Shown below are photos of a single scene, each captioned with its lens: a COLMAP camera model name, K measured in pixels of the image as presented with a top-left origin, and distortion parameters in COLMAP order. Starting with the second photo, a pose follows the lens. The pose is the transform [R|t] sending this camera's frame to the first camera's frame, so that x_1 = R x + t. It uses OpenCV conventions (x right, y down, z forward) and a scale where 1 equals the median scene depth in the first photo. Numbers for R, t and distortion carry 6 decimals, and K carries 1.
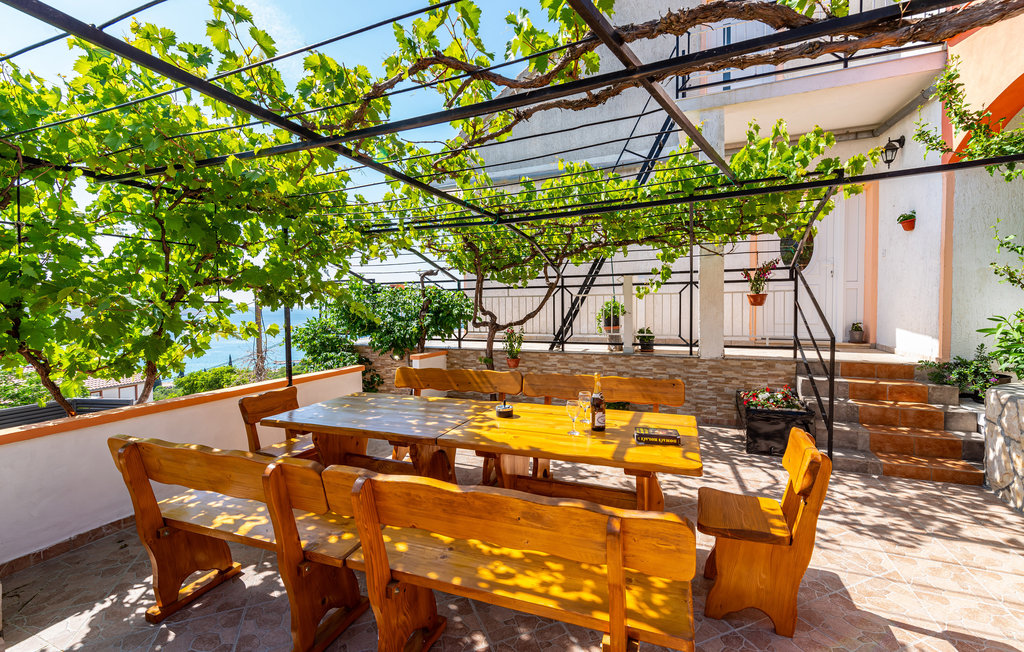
lens RADIAL K [[467.8, 0, 499.2], [0, 467.8, 319.1], [0, 0, 1]] dist [0.004962, 0.000624]
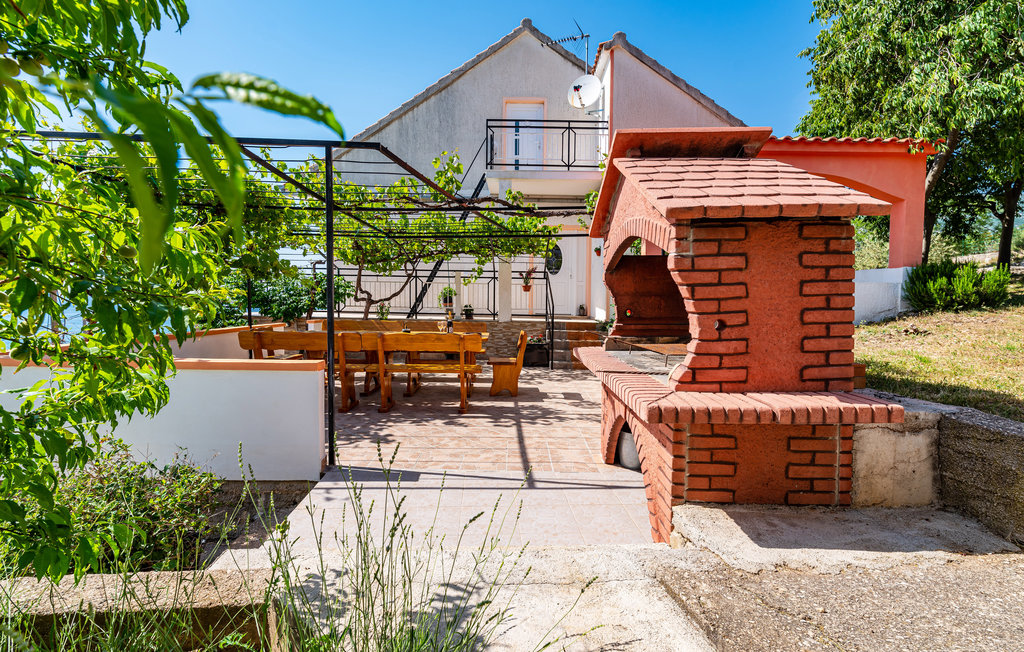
lens RADIAL K [[447.0, 0, 541.8], [0, 447.0, 330.6], [0, 0, 1]] dist [0.001097, 0.000176]
pose [[0.892660, -0.007074, 0.450674, -0.180944], [-0.011283, 0.999213, 0.038033, 0.053339], [-0.450589, -0.039035, 0.891878, -0.569133]]
